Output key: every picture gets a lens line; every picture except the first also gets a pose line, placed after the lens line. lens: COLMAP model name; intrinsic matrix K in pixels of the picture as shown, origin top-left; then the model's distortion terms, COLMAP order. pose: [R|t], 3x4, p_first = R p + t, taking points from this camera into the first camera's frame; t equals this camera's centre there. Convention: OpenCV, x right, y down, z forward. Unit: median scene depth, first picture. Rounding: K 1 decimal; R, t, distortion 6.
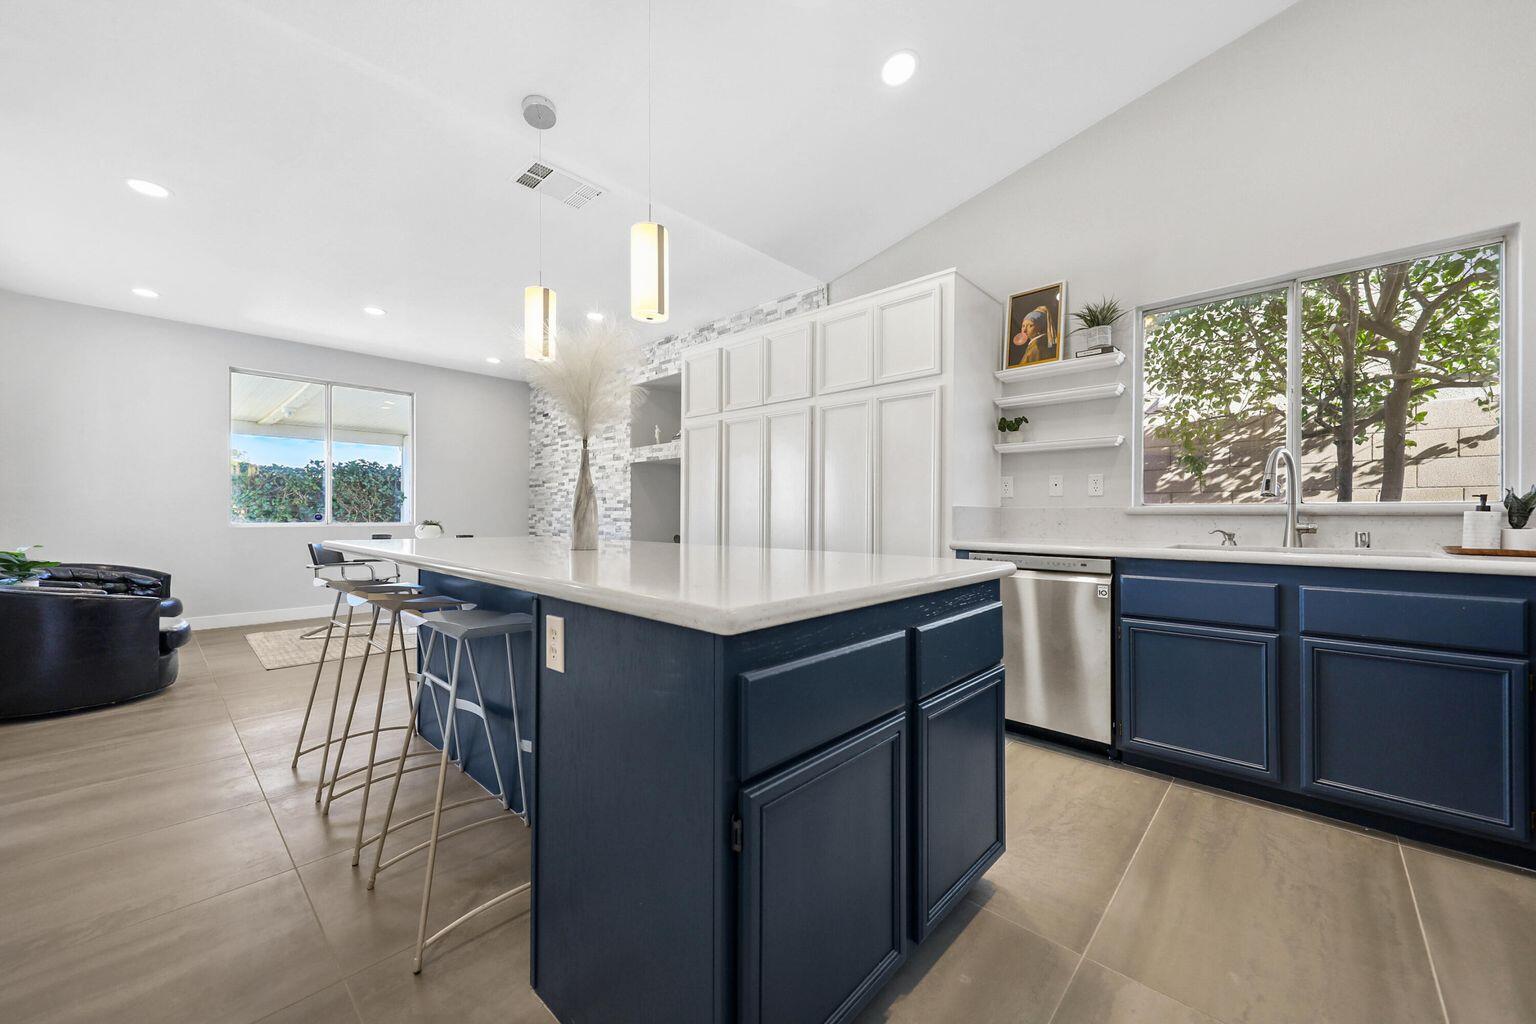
lens RADIAL K [[584.5, 0, 771.3], [0, 584.5, 511.3], [0, 0, 1]] dist [0.000712, -0.000337]
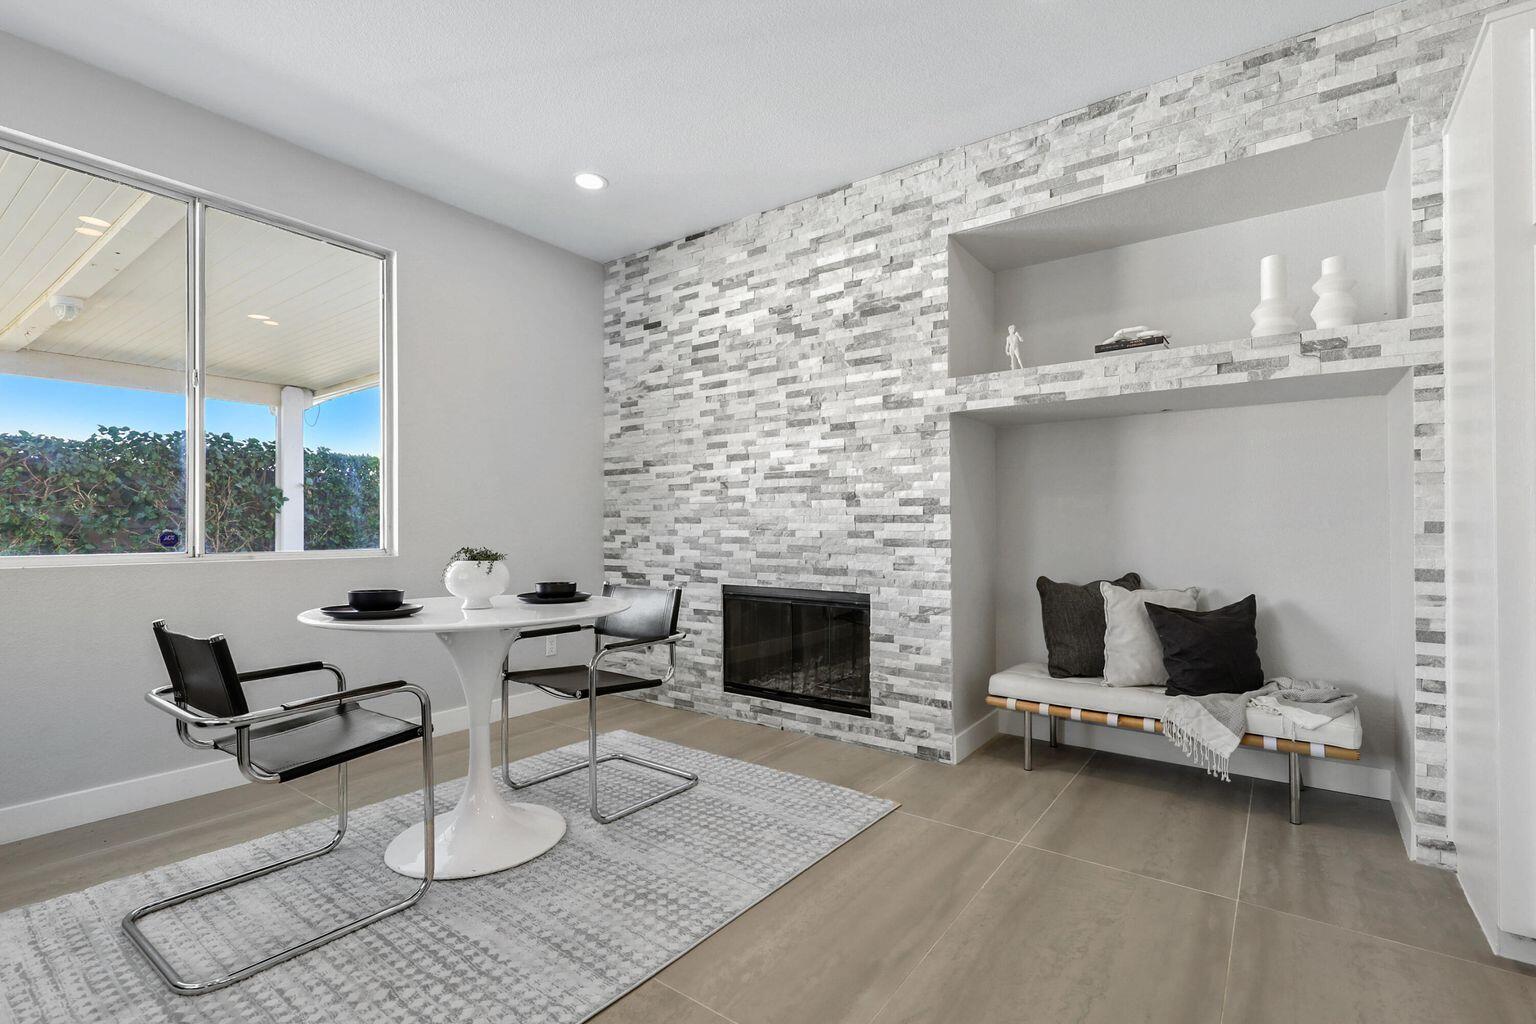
lens RADIAL K [[717.3, 0, 763.7], [0, 717.3, 519.5], [0, 0, 1]] dist [0.005468, -0.001077]
pose [[0.994334, -0.000192, 0.106301, -0.421591], [0.000750, 0.999986, -0.005208, -0.000434], [-0.106298, 0.005259, 0.994320, 0.470174]]
